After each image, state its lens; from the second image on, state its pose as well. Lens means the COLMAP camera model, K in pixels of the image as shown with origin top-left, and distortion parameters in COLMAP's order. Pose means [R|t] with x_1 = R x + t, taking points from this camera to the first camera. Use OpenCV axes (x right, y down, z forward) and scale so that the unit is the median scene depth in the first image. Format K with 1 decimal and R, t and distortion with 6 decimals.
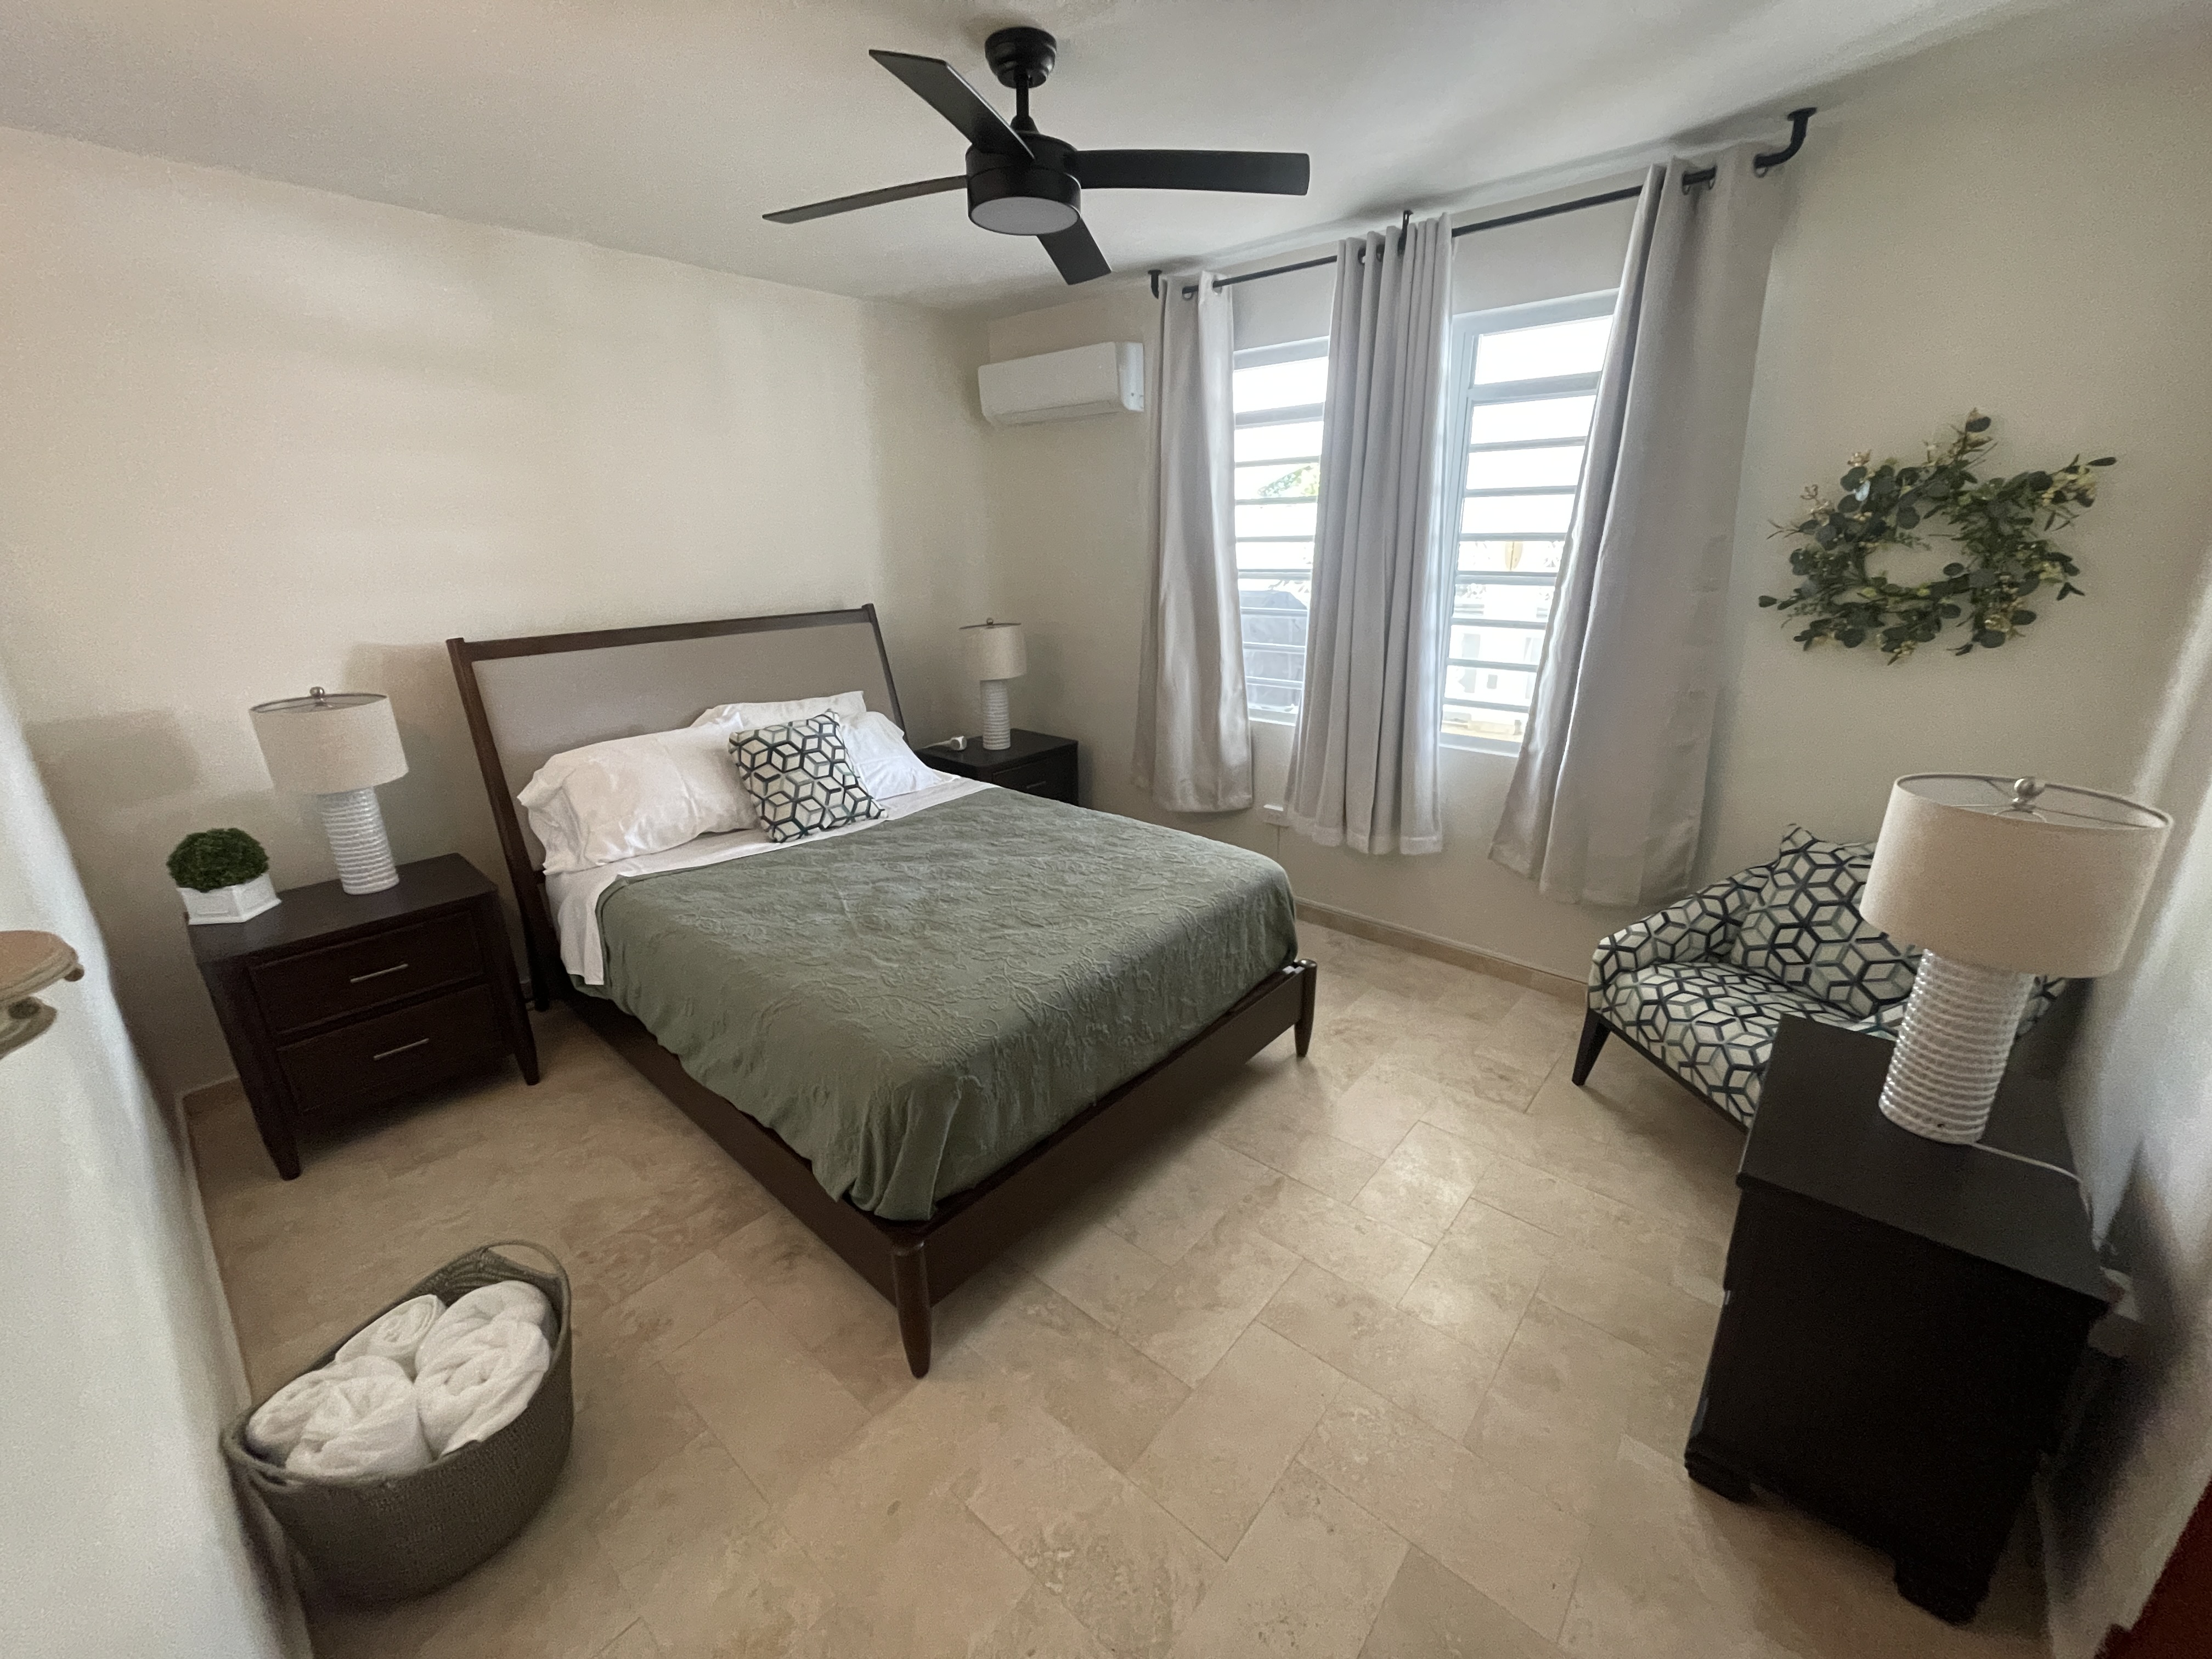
lens RADIAL K [[890.1, 0, 1098.8], [0, 890.1, 819.2], [0, 0, 1]] dist [-0.011772, -0.000223]
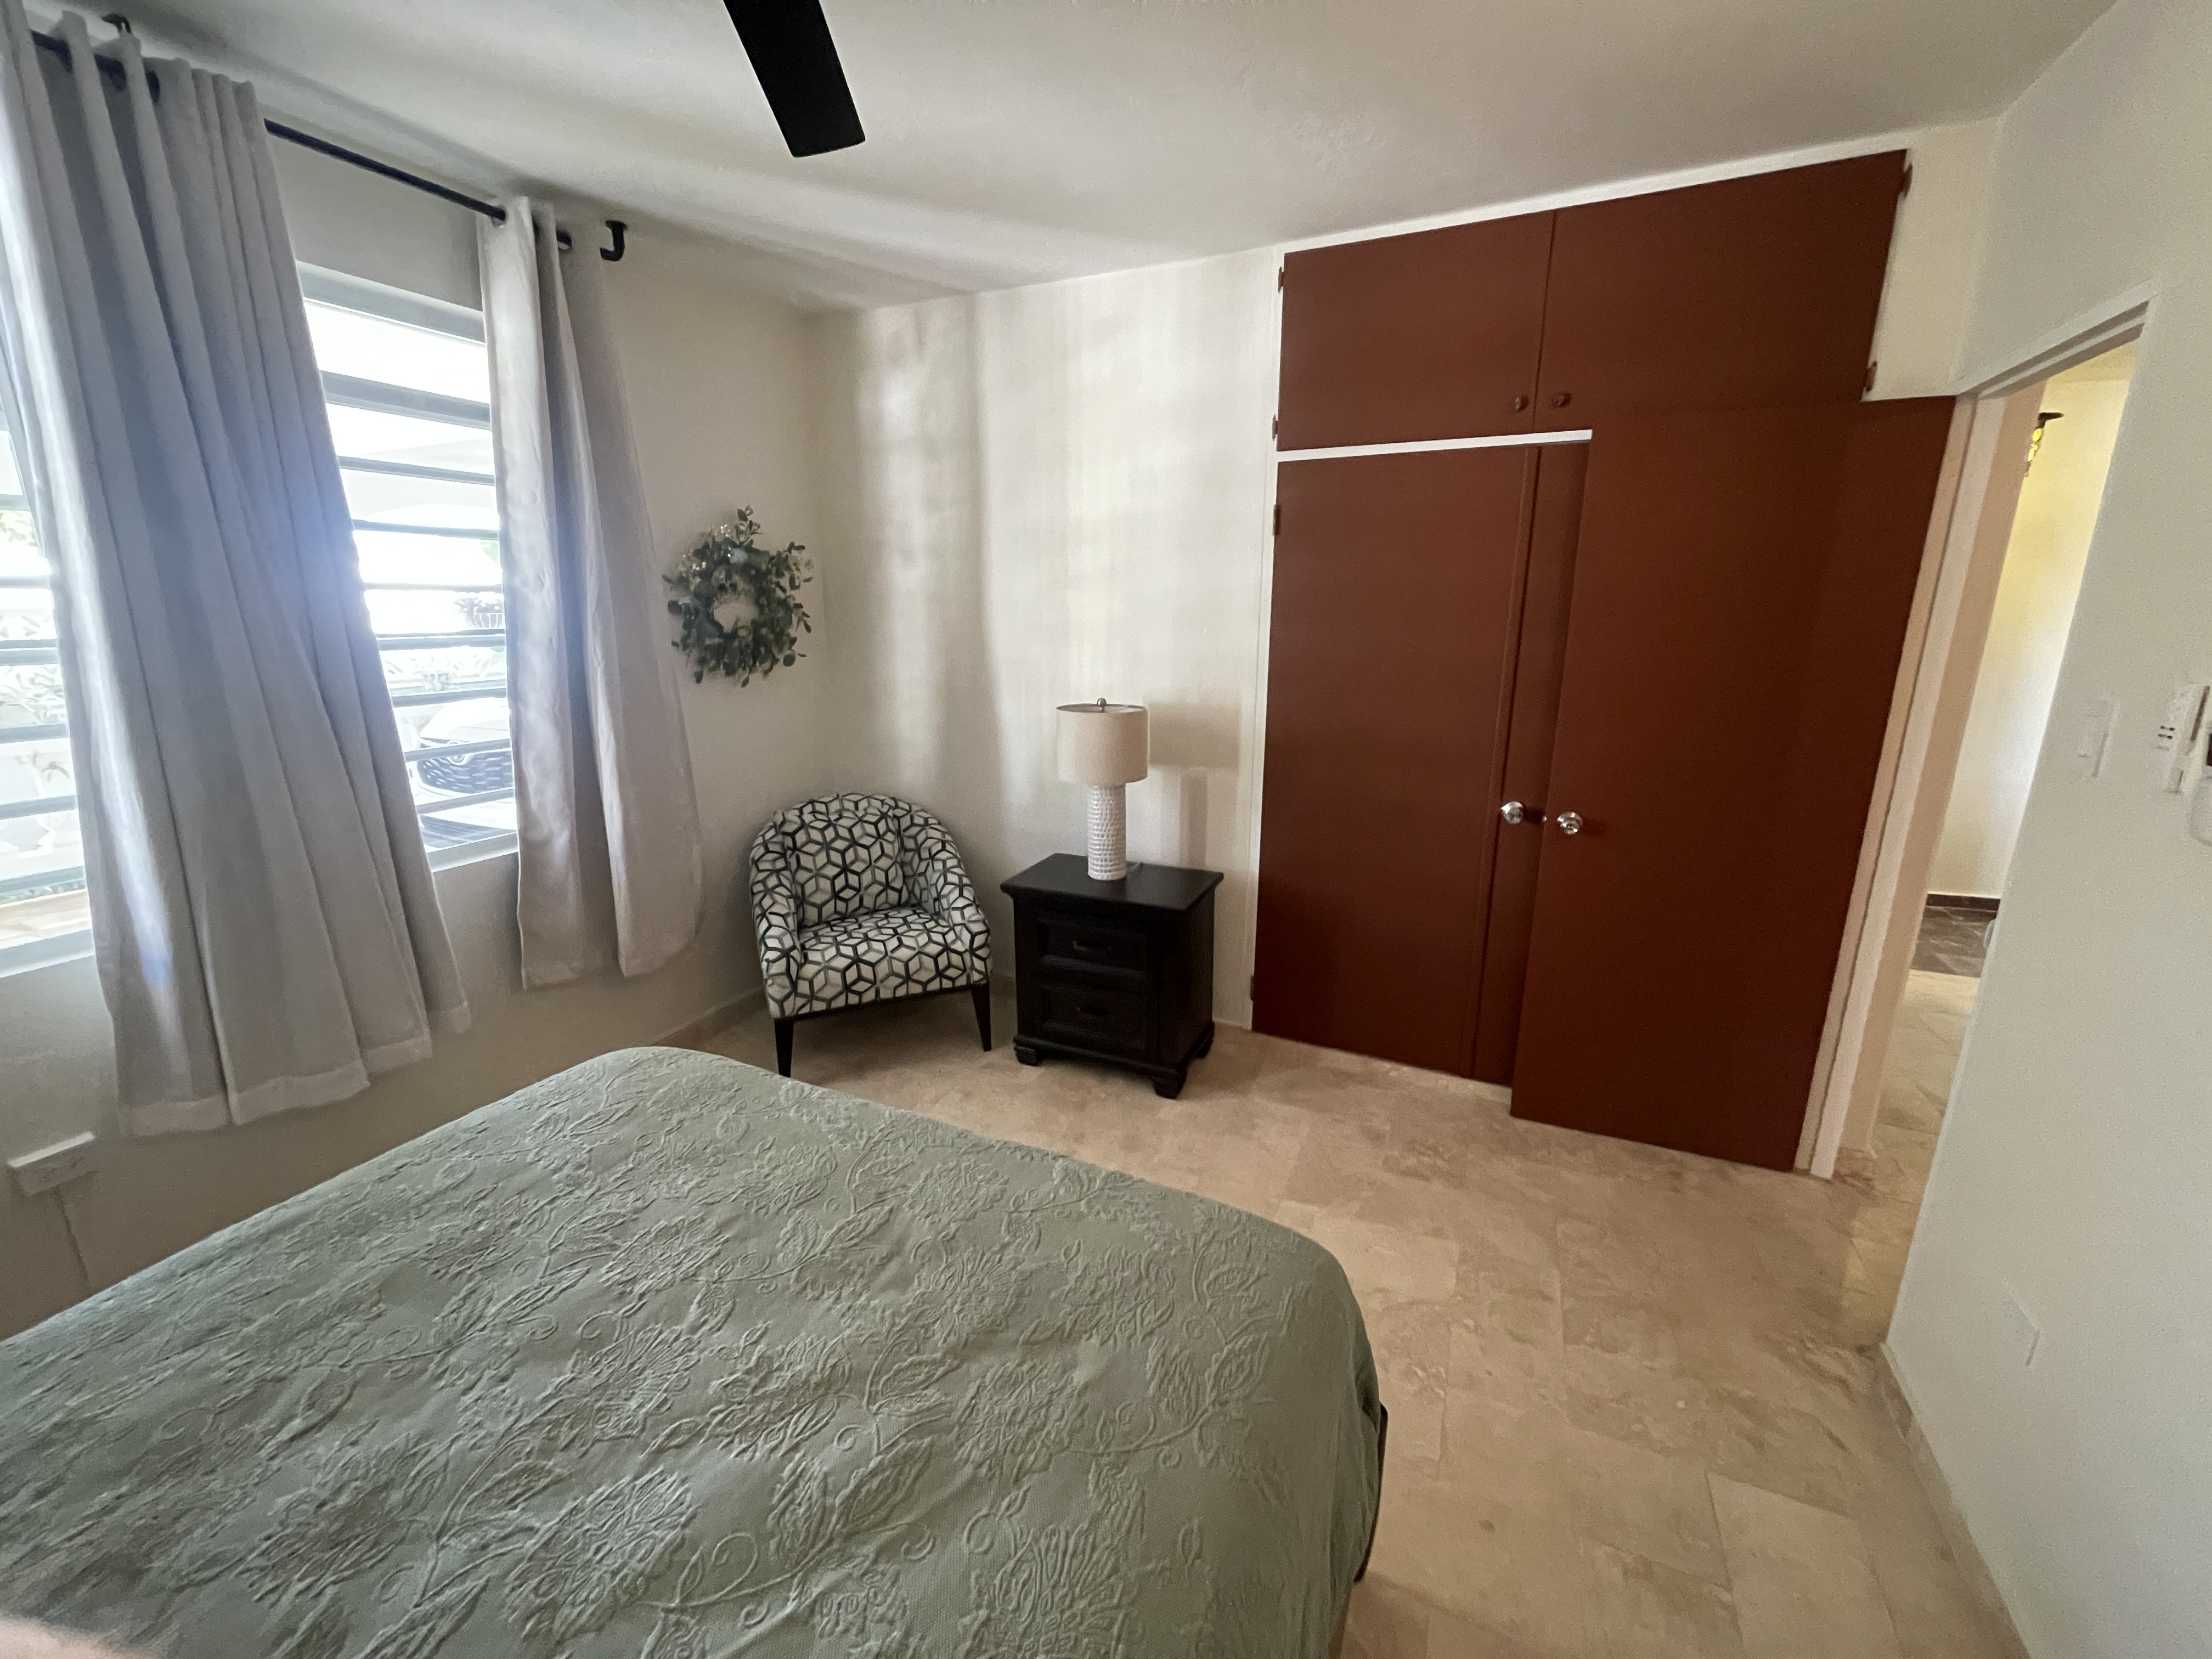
lens RADIAL K [[890.1, 0, 1098.8], [0, 890.1, 819.2], [0, 0, 1]] dist [-0.011772, -0.000223]
pose [[-0.292733, -0.206260, 0.933683, -0.545258], [0.293844, 0.909803, 0.293112, -0.221926], [-0.909925, 0.360160, -0.205721, 0.833022]]
